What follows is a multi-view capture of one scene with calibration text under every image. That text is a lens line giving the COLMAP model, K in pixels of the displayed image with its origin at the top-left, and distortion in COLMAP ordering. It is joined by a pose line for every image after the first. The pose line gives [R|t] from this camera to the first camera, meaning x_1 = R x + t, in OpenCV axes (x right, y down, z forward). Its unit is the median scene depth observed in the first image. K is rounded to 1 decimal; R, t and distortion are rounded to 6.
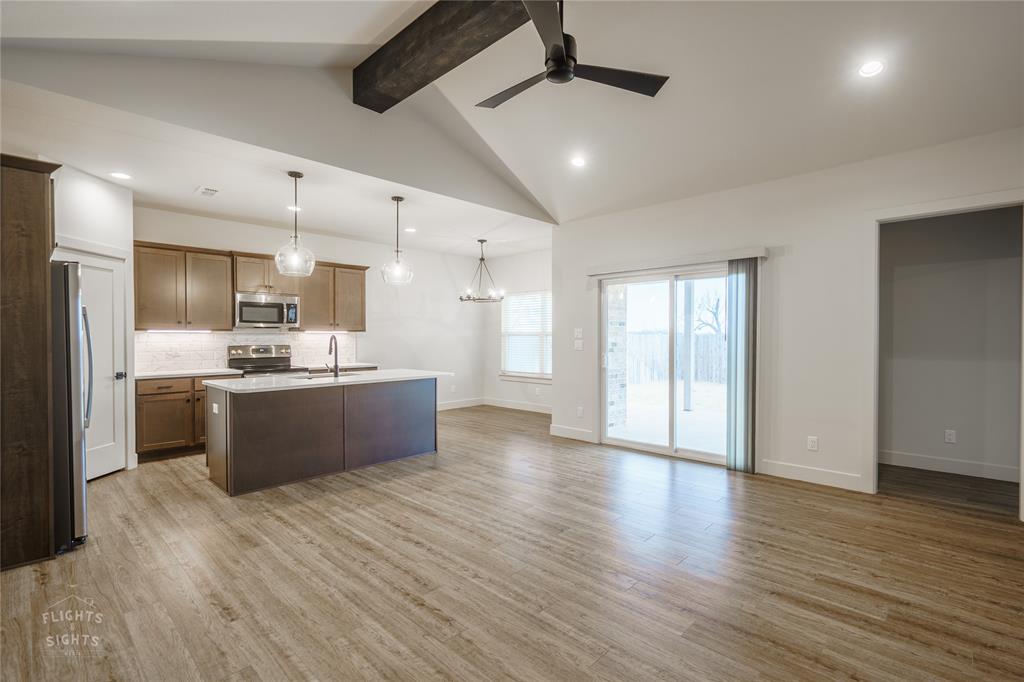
lens RADIAL K [[469.8, 0, 512.7], [0, 469.8, 351.6], [0, 0, 1]] dist [-0.002104, 0.001333]
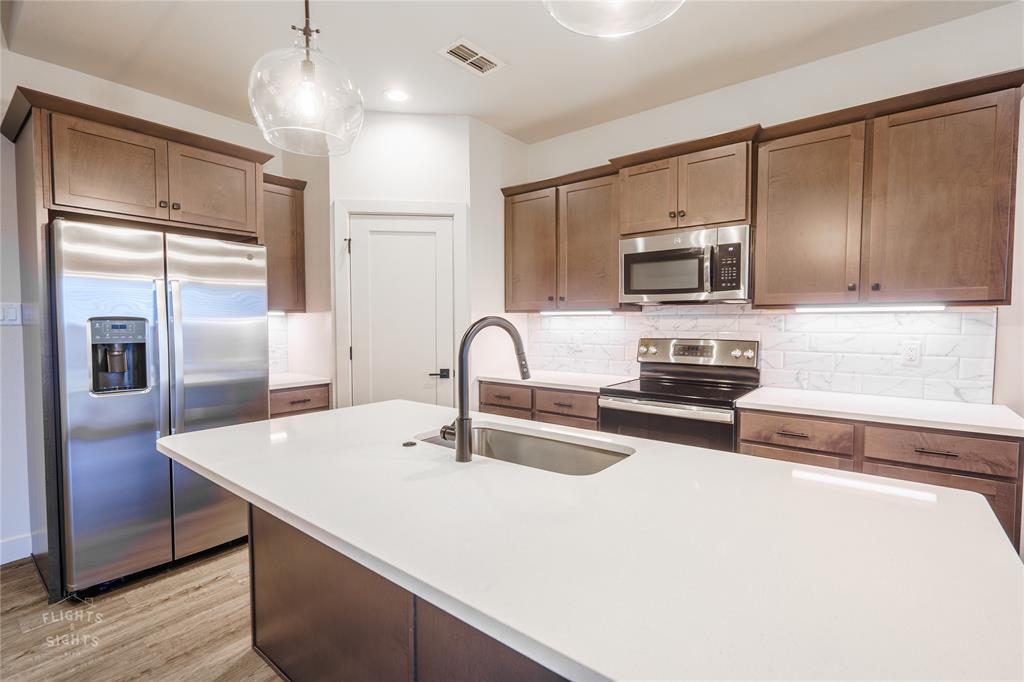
lens RADIAL K [[469.8, 0, 510.8], [0, 469.8, 342.3], [0, 0, 1]] dist [-0.002104, 0.001333]
pose [[0.094783, 0.043046, -0.994567, -0.083208], [-0.032574, 0.998664, 0.040119, -0.030587], [0.994965, 0.028594, 0.096059, 0.994405]]
